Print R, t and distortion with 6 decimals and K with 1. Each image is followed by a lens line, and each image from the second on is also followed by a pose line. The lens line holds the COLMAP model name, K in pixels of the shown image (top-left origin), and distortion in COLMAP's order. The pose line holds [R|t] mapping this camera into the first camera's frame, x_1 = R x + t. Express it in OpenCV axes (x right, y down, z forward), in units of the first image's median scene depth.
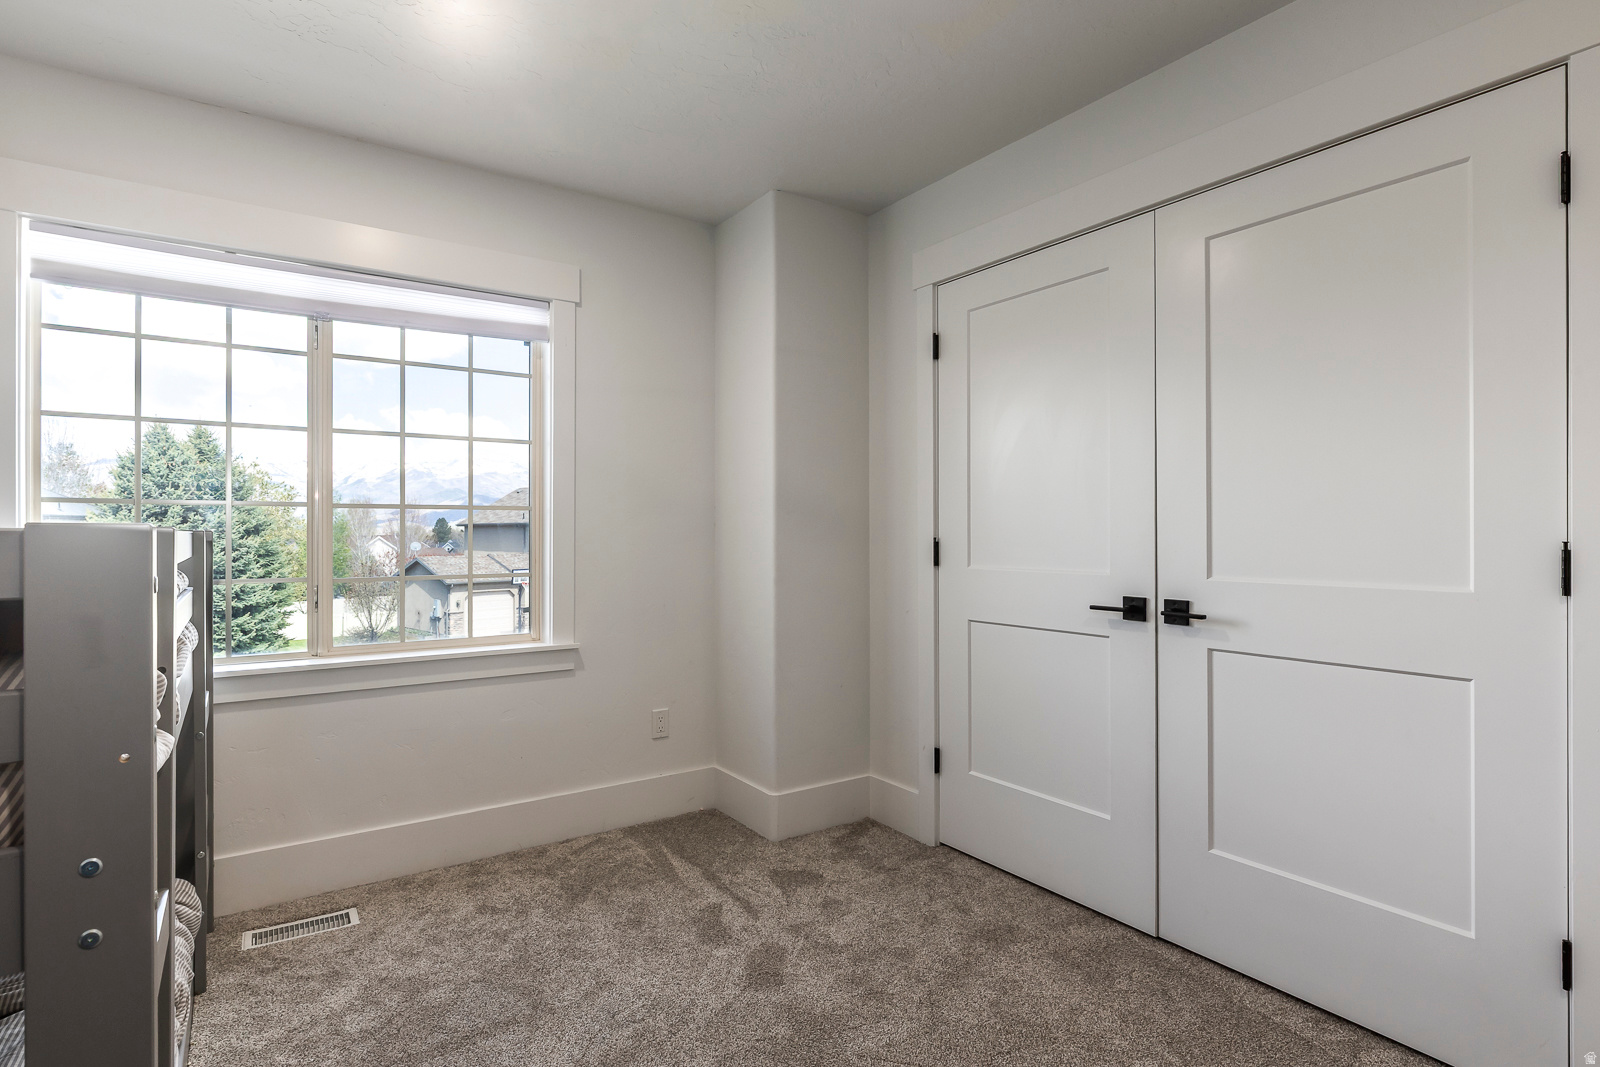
lens RADIAL K [[820.3, 0, 799.3], [0, 820.3, 533.4], [0, 0, 1]] dist [-0.000138, 0.000219]
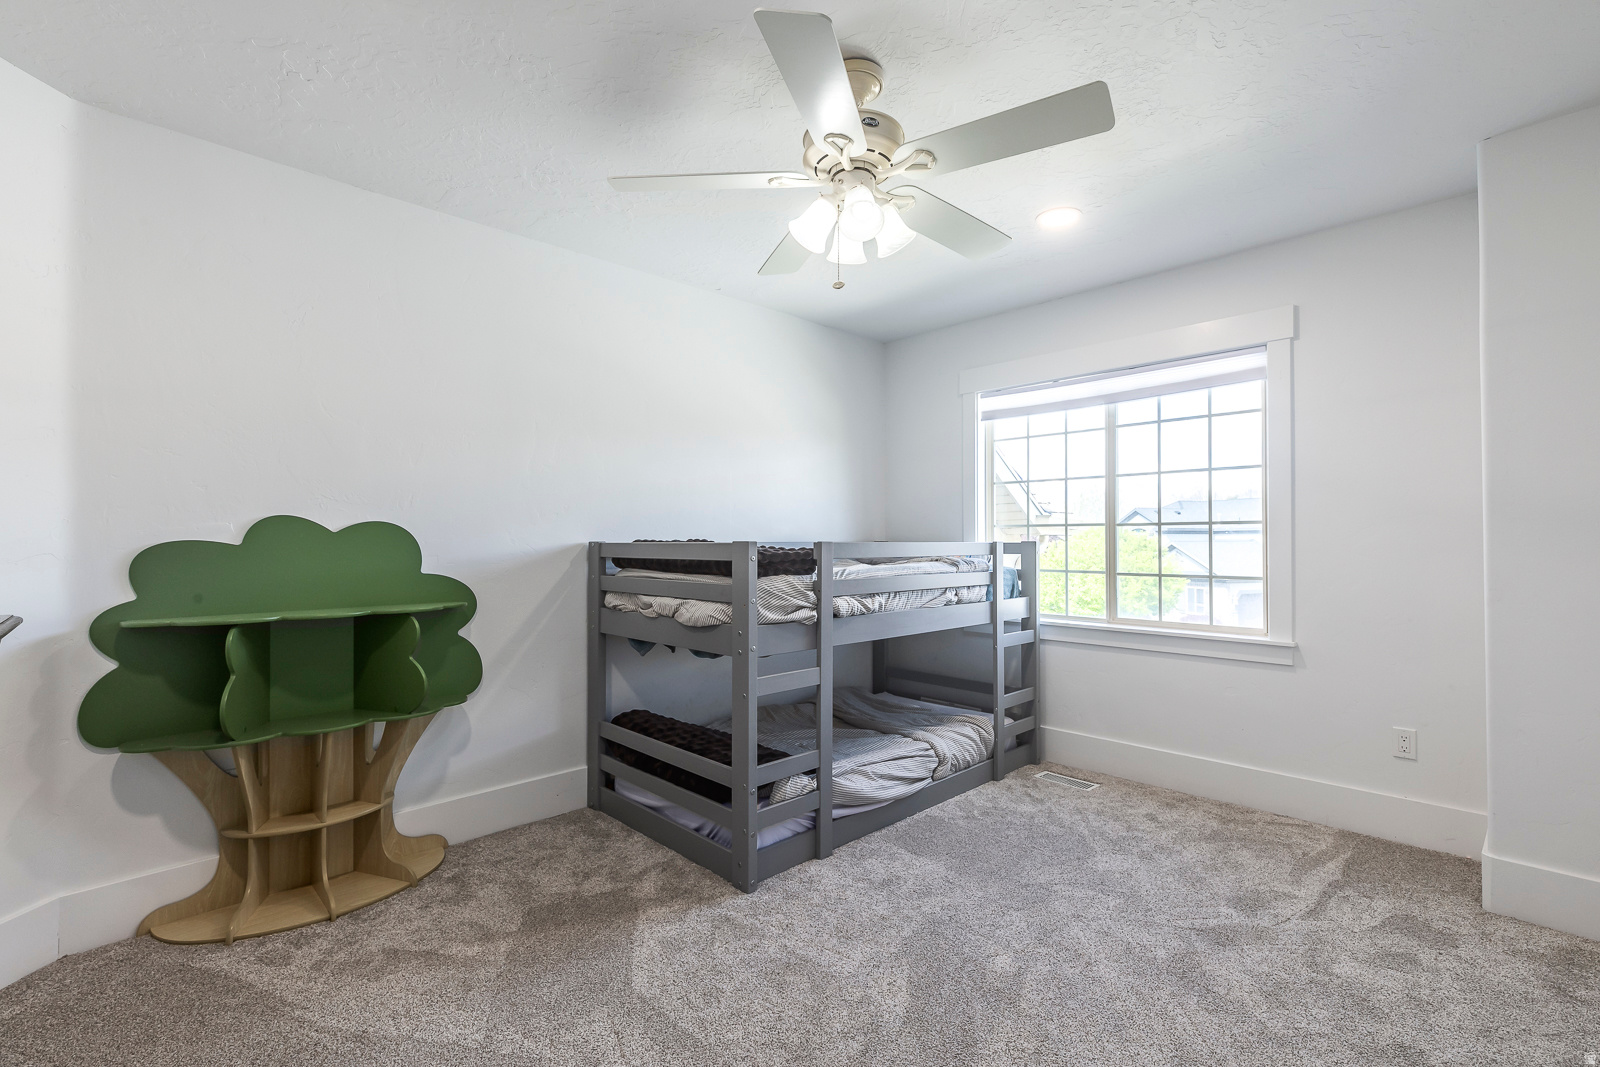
lens RADIAL K [[736.3, 0, 799.7], [0, 736.3, 528.7], [0, 0, 1]] dist [0.002284, 0.000248]
pose [[0.149818, -0.015154, -0.988597, 0.735706], [0.000583, 0.999884, -0.015239, -0.006535], [0.988713, 0.001707, 0.149810, 0.222537]]
